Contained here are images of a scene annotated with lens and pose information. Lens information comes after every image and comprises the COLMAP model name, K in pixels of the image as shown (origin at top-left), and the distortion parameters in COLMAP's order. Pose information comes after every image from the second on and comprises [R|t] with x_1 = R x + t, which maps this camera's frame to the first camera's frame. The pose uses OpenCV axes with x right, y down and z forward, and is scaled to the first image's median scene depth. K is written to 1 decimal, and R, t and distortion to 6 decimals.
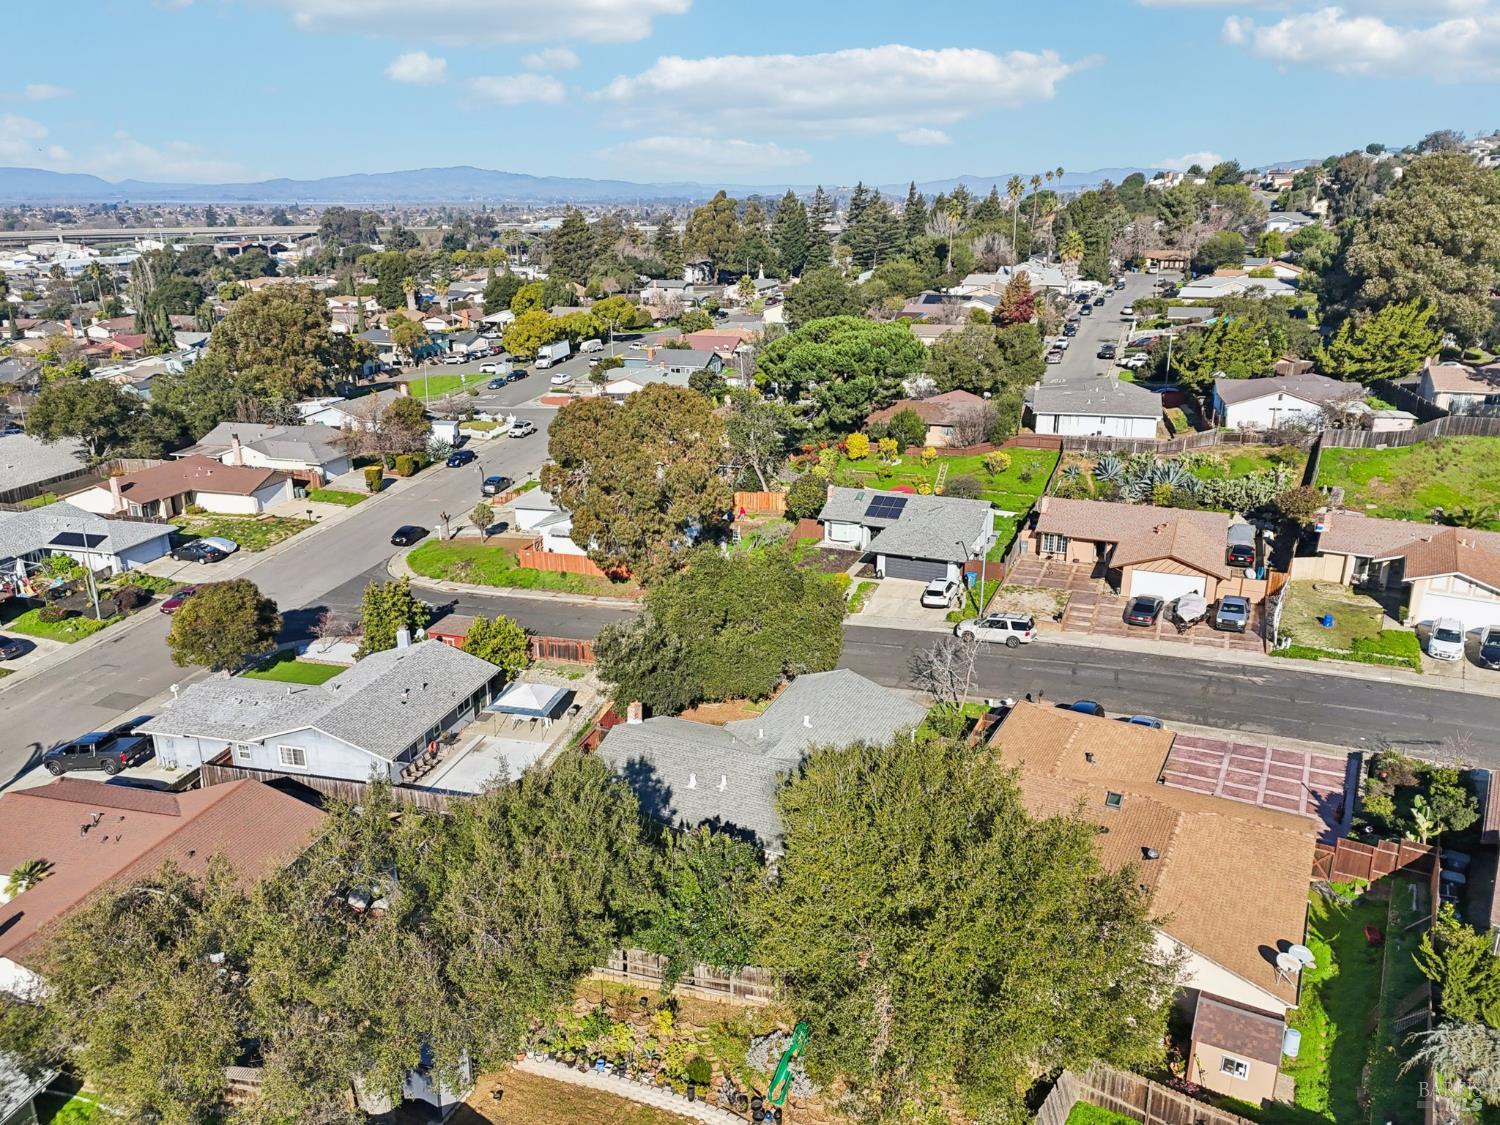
lens RADIAL K [[1103.7, 0, 750.0], [0, 1103.7, 562.5], [0, 0, 1]] dist [0.066140, -0.066716]
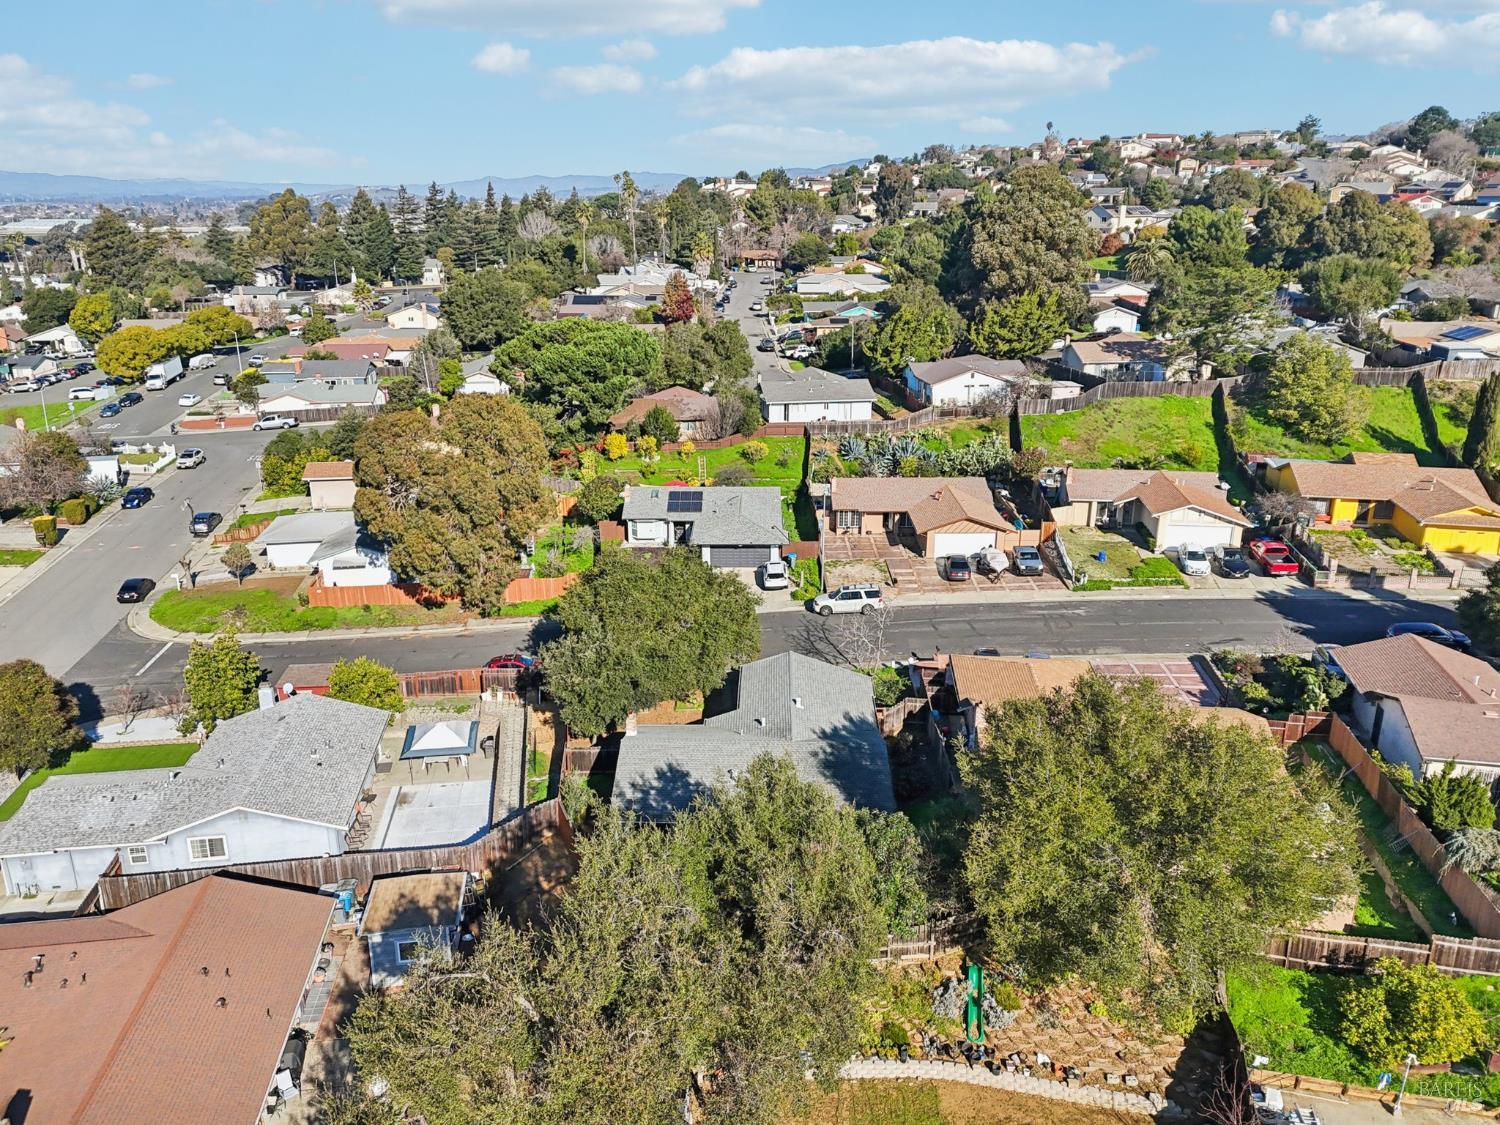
lens RADIAL K [[1098.1, 0, 757.7], [0, 1098.1, 564.8], [0, 0, 1]] dist [0.080227, -0.092314]
pose [[0.923825, -0.118538, 0.363999, -0.156011], [0.117894, 0.992734, 0.024077, -0.006786], [-0.364209, 0.020671, 0.931088, 0.021729]]
